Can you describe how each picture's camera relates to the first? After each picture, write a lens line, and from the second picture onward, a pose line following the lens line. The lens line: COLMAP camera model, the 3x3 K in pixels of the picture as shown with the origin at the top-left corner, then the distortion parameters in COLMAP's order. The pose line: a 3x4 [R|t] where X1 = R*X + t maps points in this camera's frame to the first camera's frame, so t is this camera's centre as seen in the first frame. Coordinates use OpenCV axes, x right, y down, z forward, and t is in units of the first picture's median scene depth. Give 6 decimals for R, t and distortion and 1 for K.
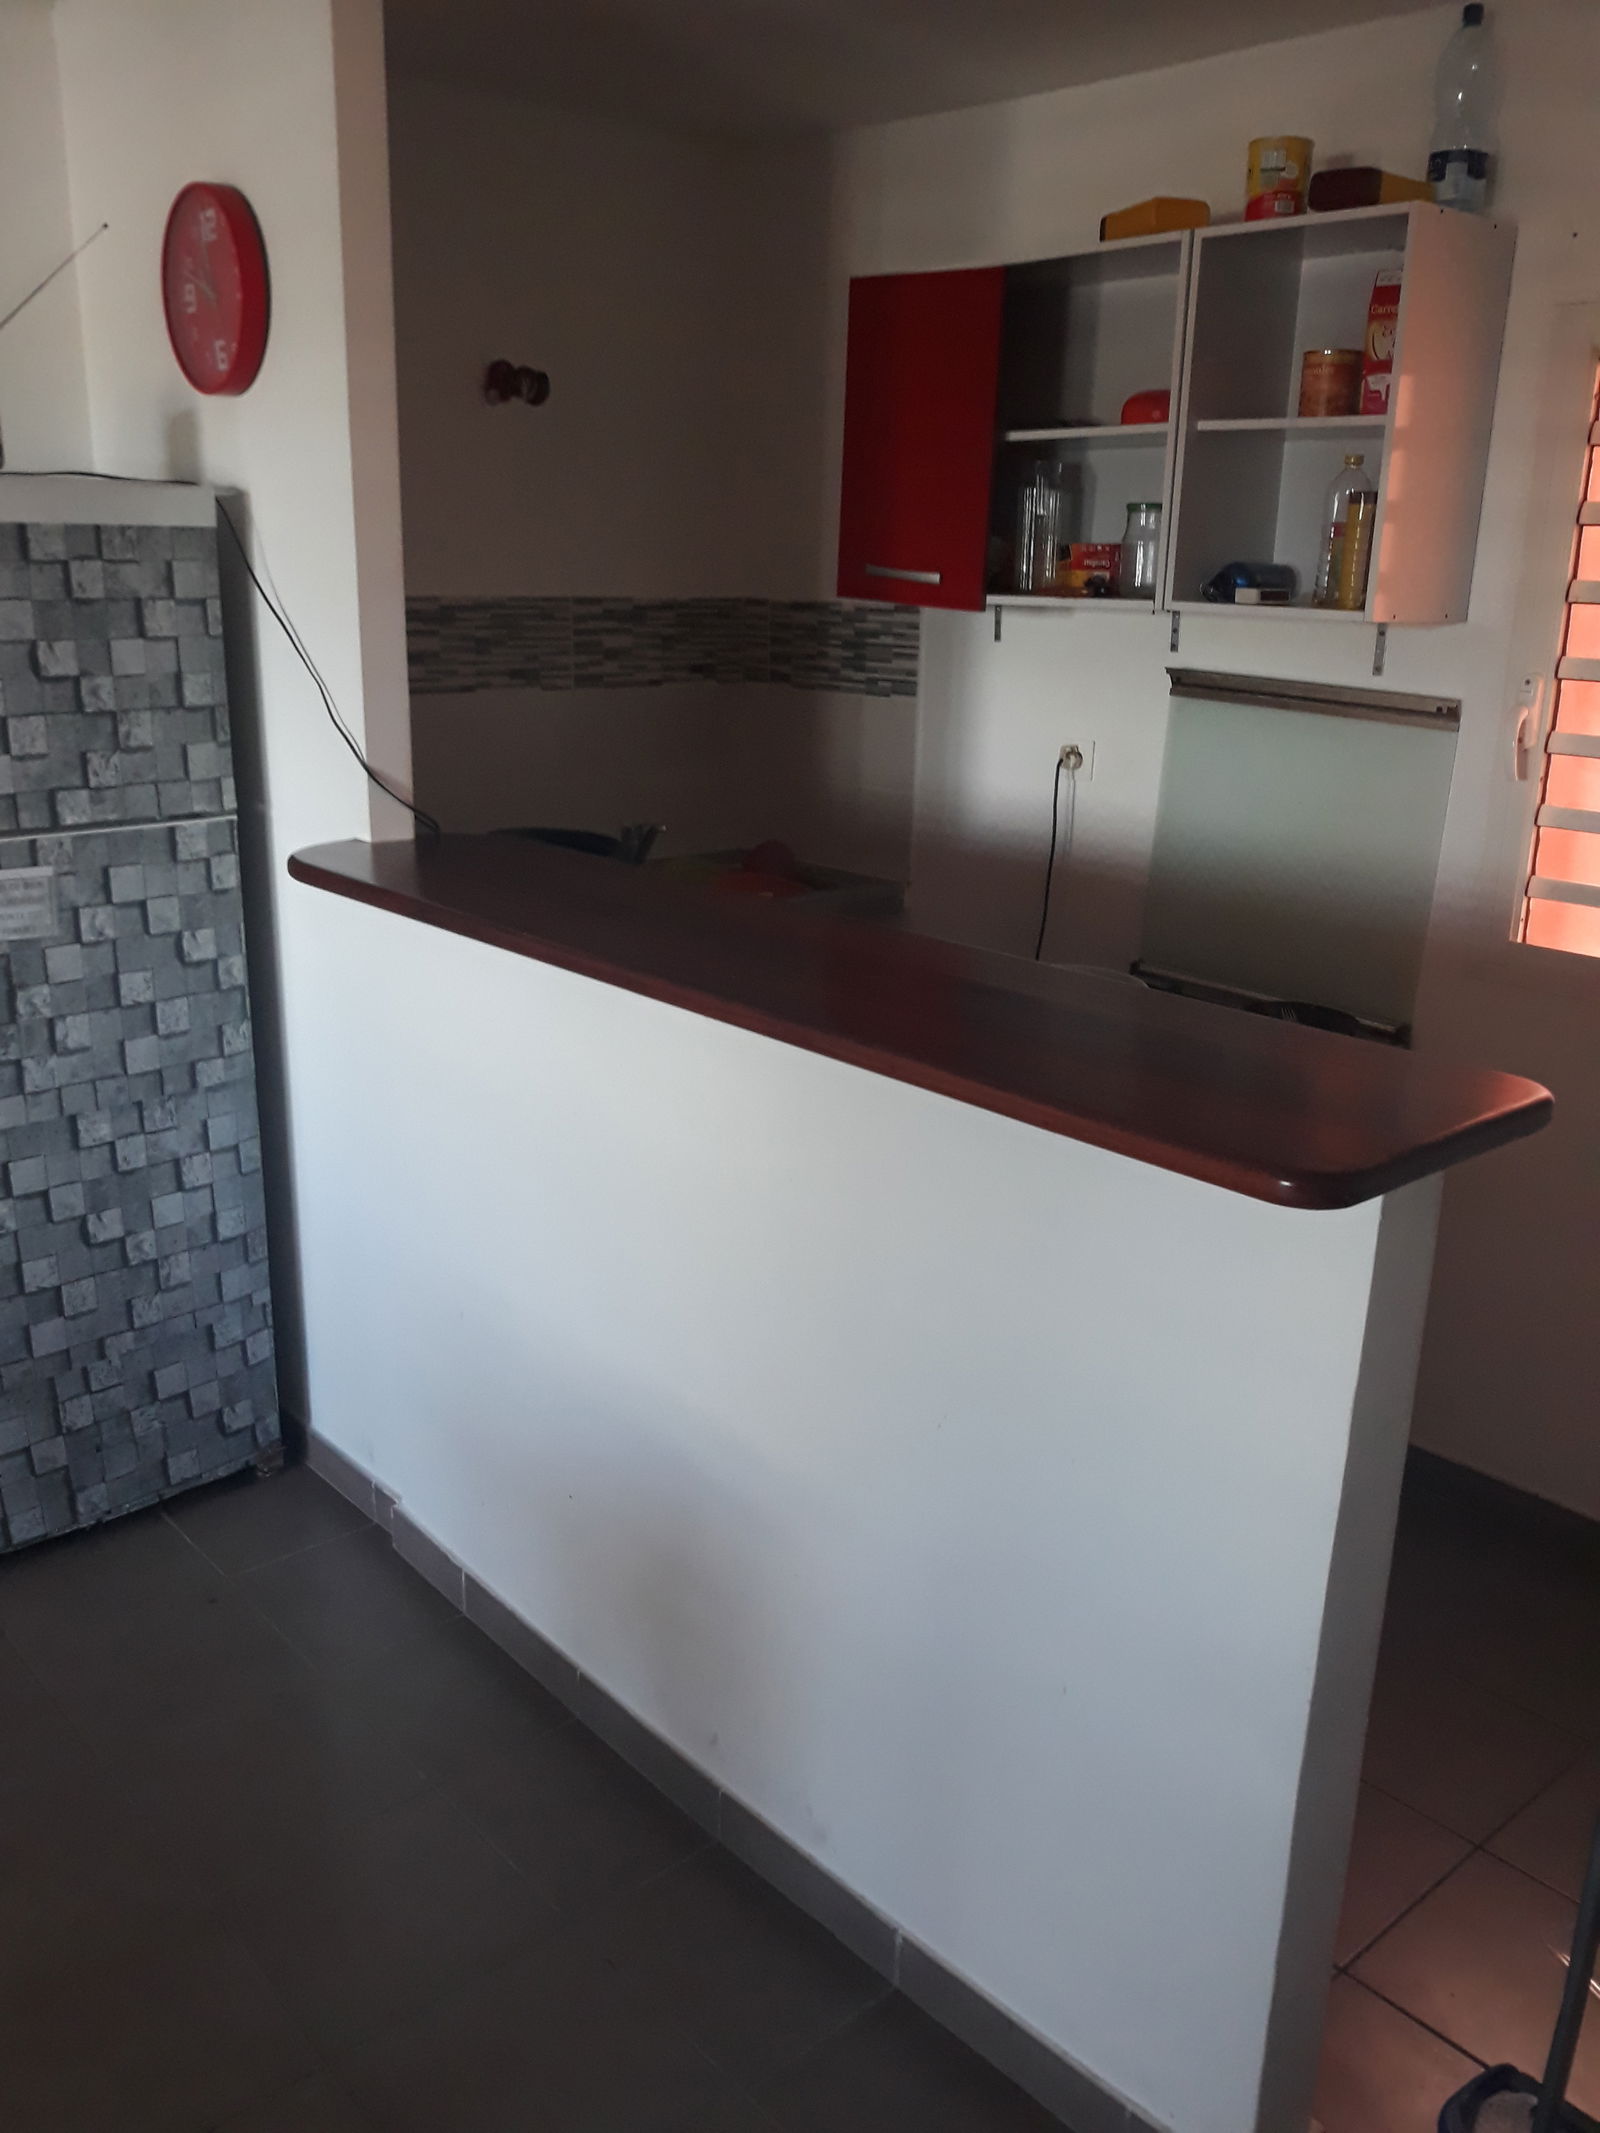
lens RADIAL K [[1739.8, 0, 800.0], [0, 1739.8, 1066.5], [0, 0, 1]] dist [0.009364, 0.006015]
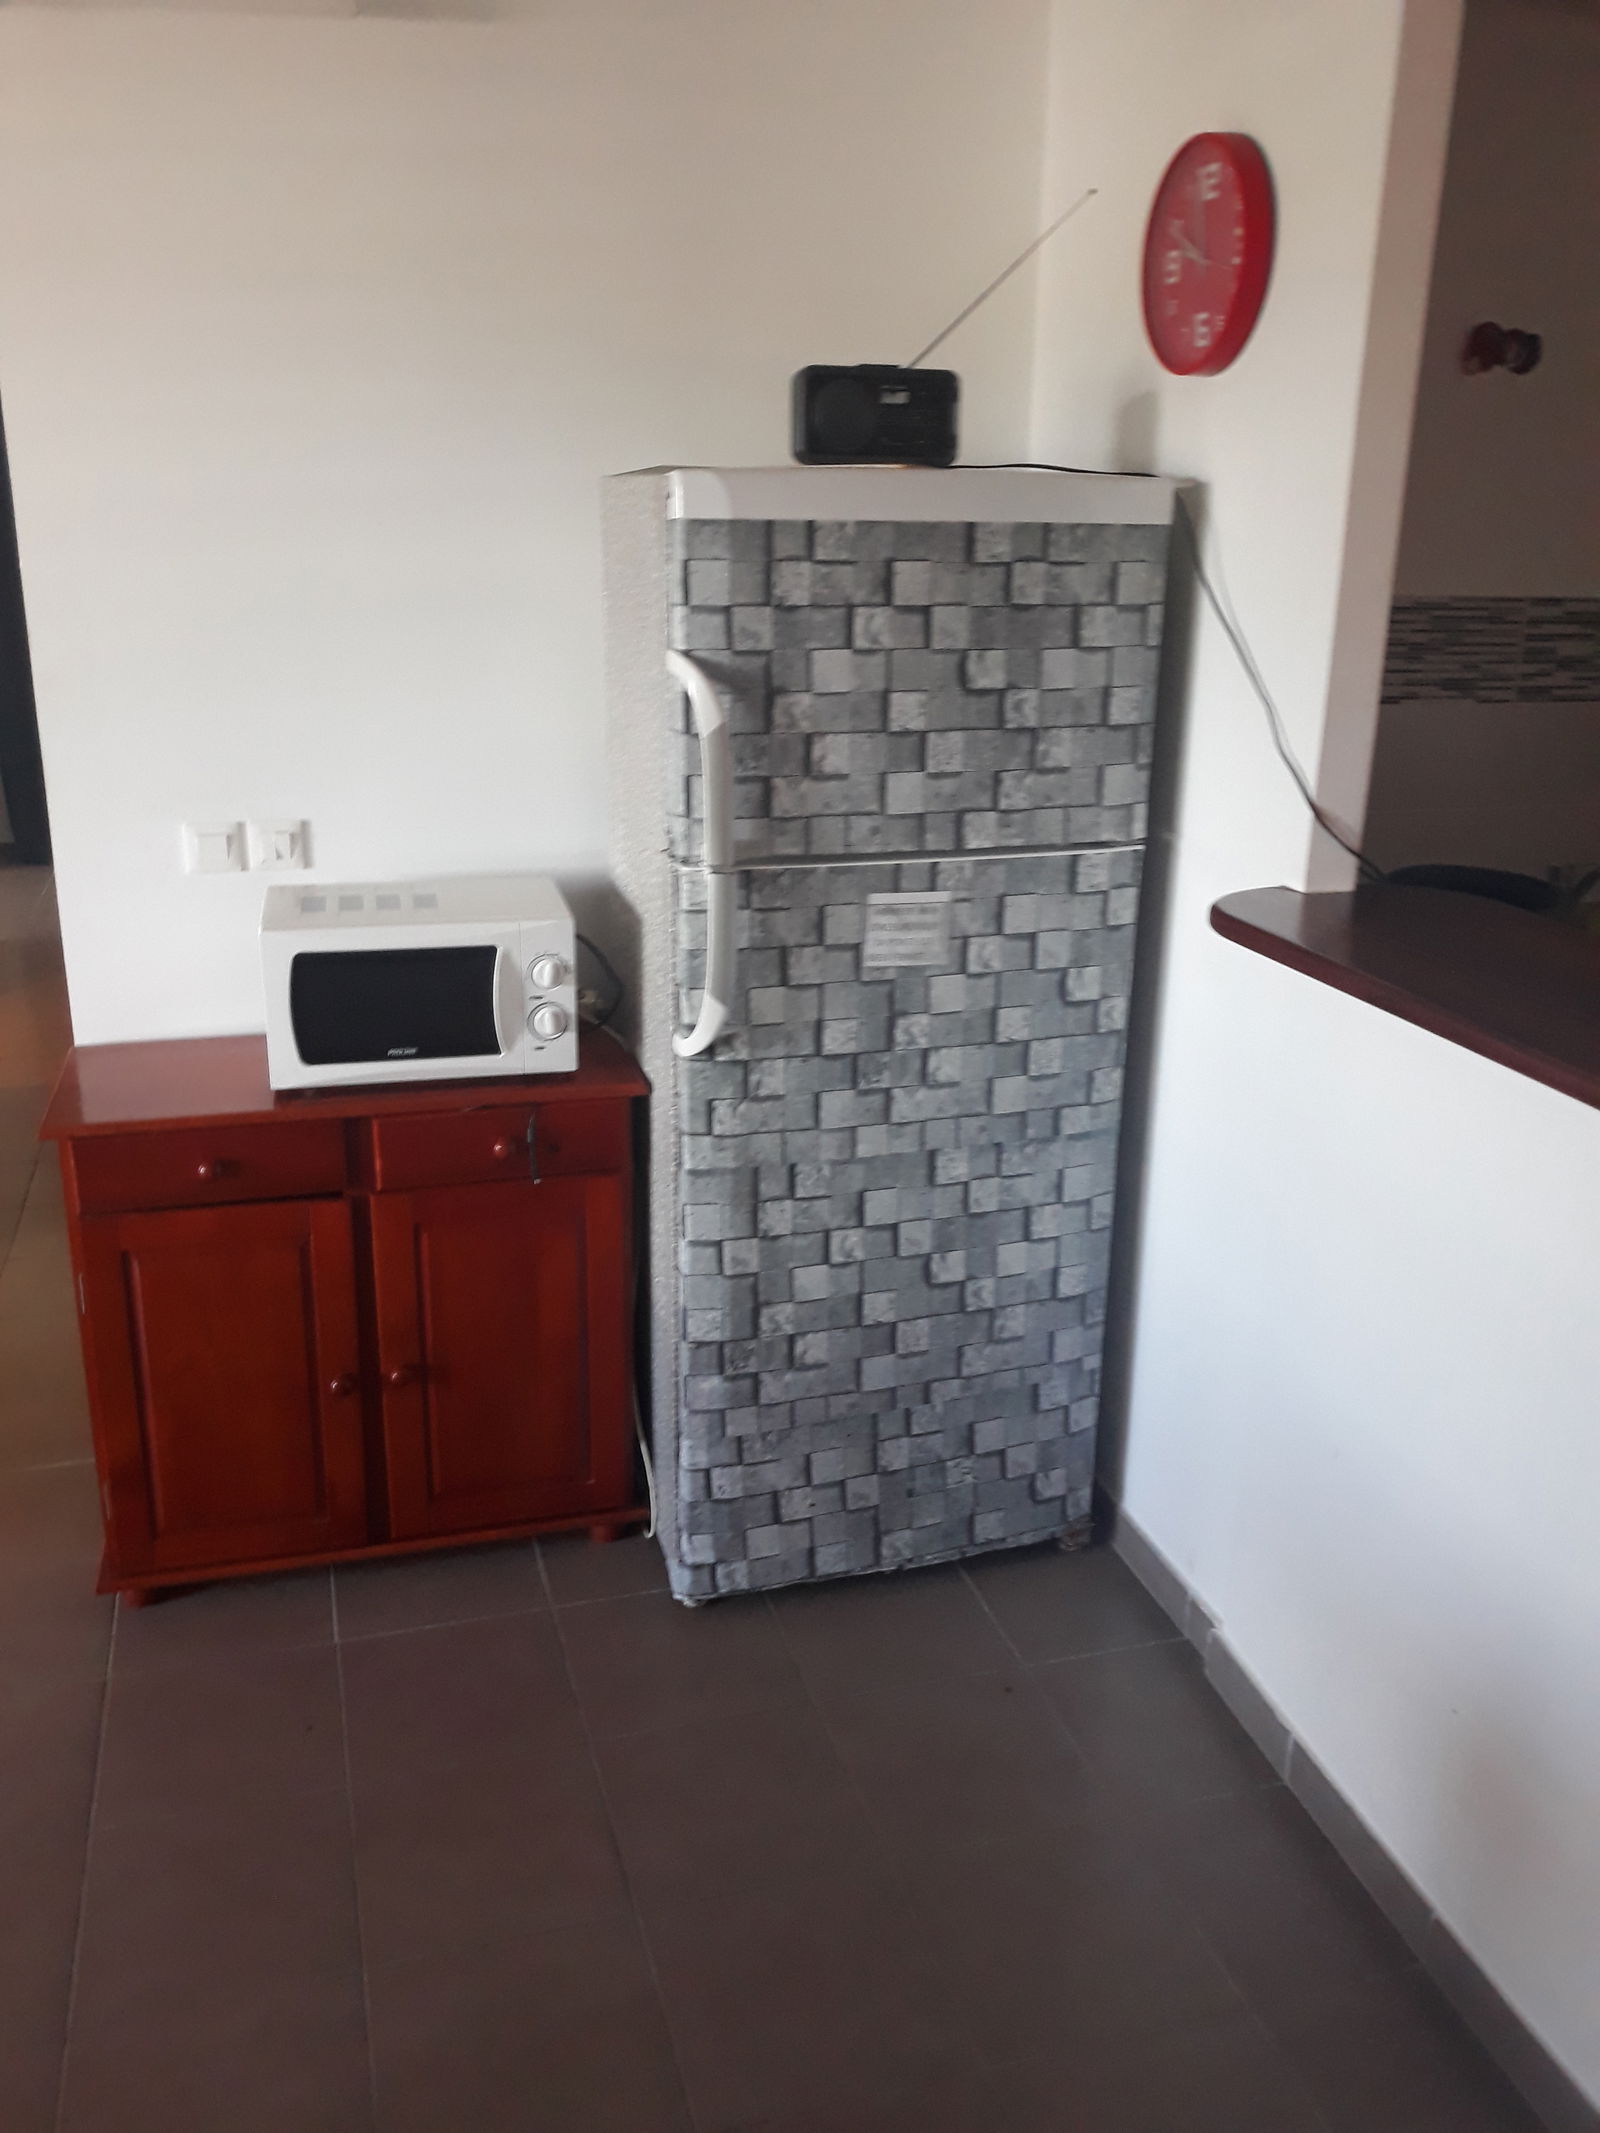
lens RADIAL K [[1739.8, 0, 800.0], [0, 1739.8, 1066.5], [0, 0, 1]] dist [0.009364, 0.006015]
pose [[0.889663, 0.127991, -0.438312, -0.072882], [-0.125364, 0.991491, 0.035067, -0.040216], [0.439071, 0.023750, 0.898139, 0.119693]]
